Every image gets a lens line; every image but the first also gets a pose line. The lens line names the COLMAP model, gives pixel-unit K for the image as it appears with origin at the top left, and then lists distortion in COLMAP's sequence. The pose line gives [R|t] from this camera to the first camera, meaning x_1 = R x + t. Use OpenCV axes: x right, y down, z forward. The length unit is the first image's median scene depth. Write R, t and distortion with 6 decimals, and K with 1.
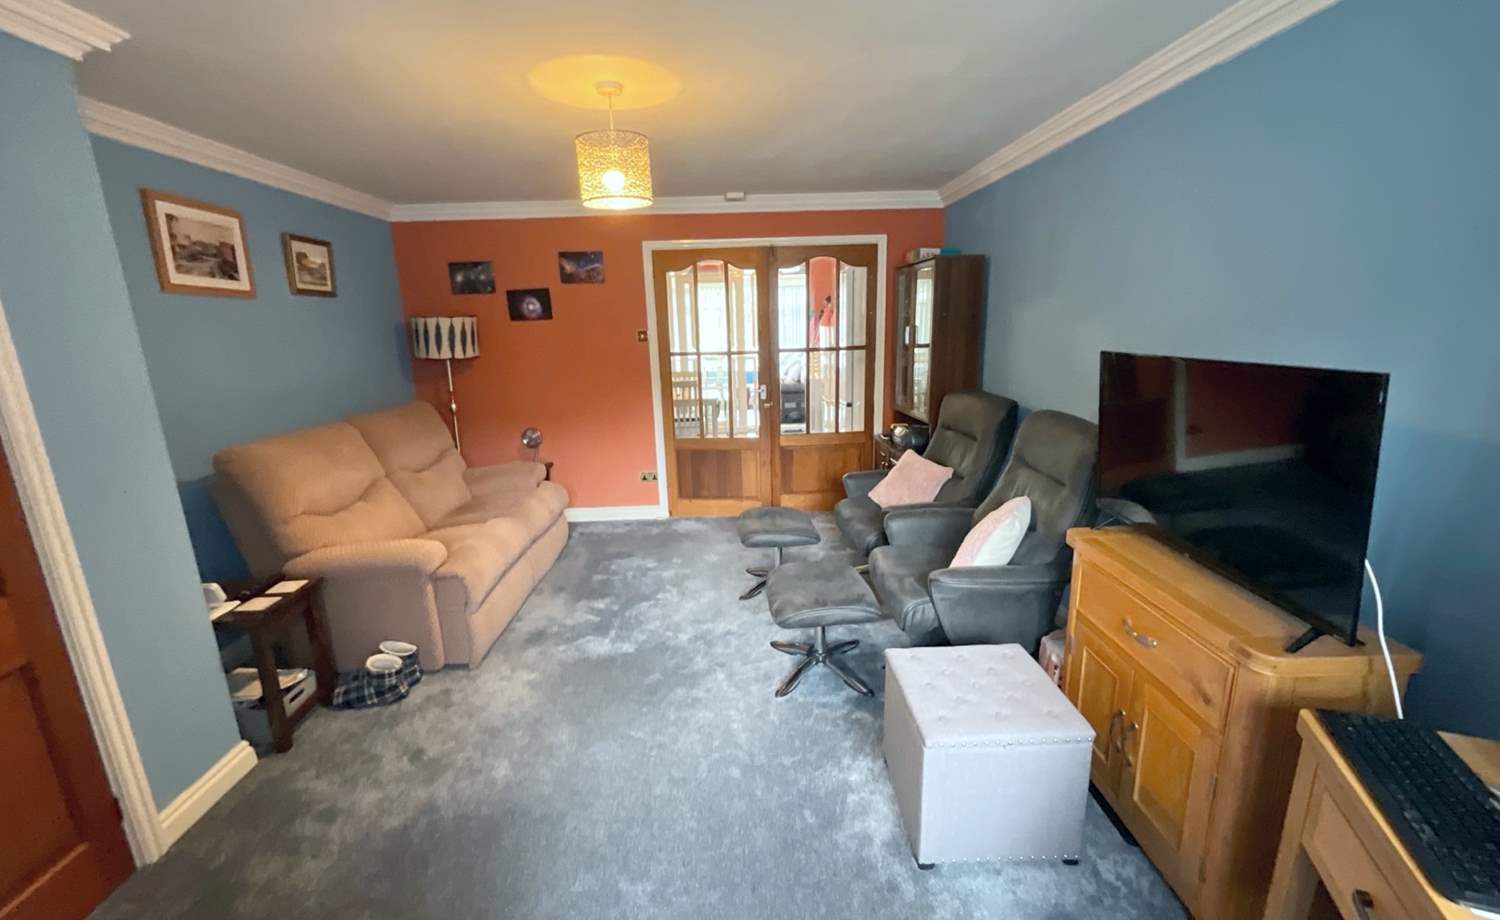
lens RADIAL K [[609.8, 0, 752.7], [0, 609.8, 459.6], [0, 0, 1]] dist [-0.004065, 0.001481]
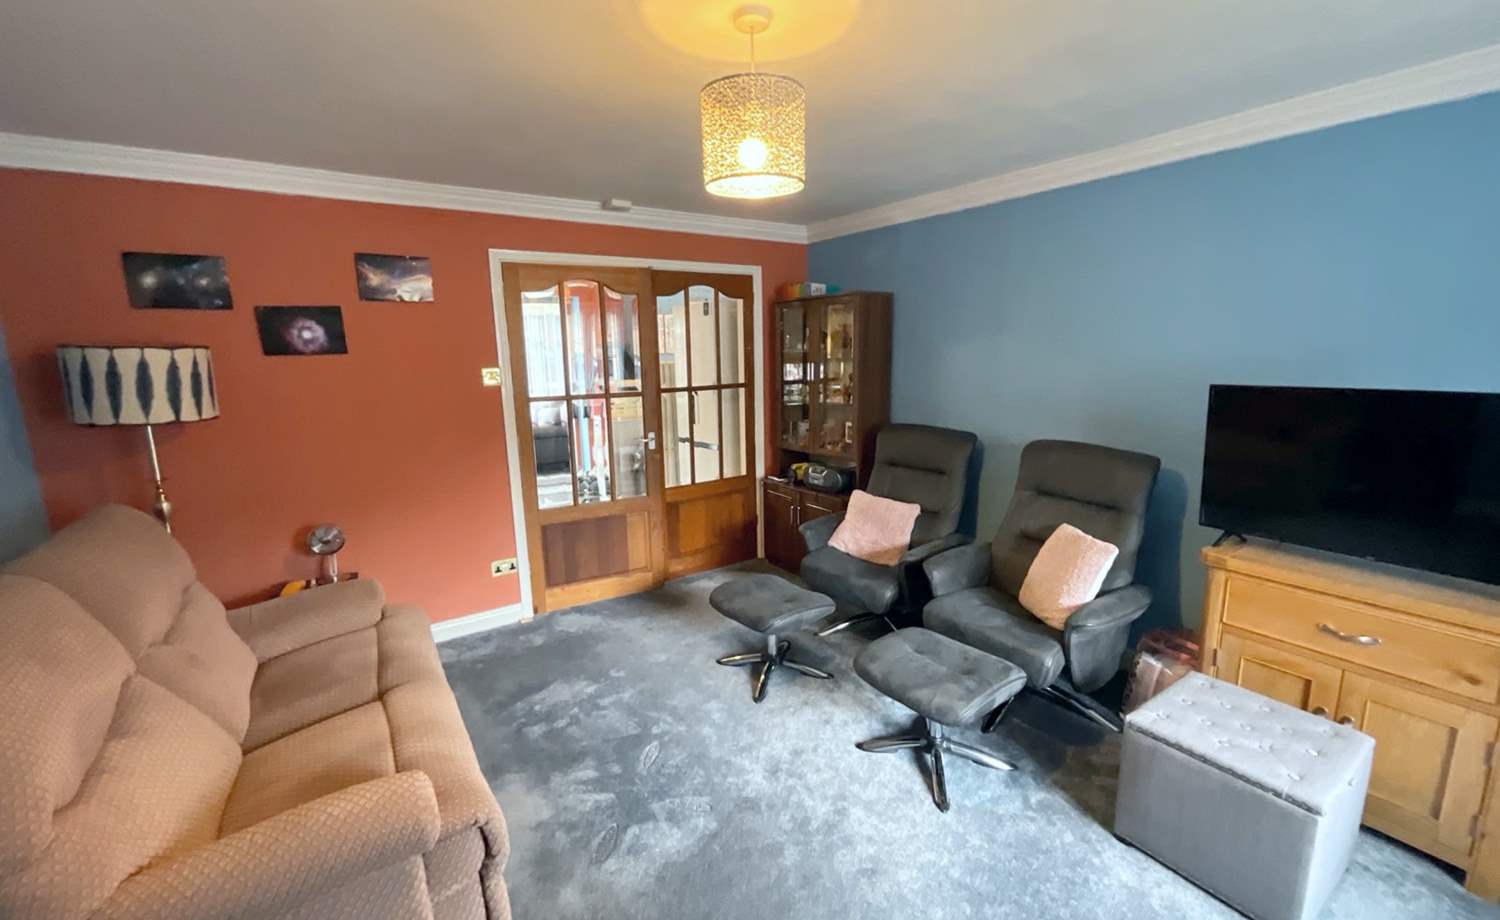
lens RADIAL K [[609.8, 0, 751.4], [0, 609.8, 459.0], [0, 0, 1]] dist [-0.004065, 0.001481]
pose [[0.839075, -0.088379, 0.536789, -0.327950], [0.118109, 0.992775, -0.021168, -0.054134], [-0.531040, 0.081161, 0.843451, 0.234121]]
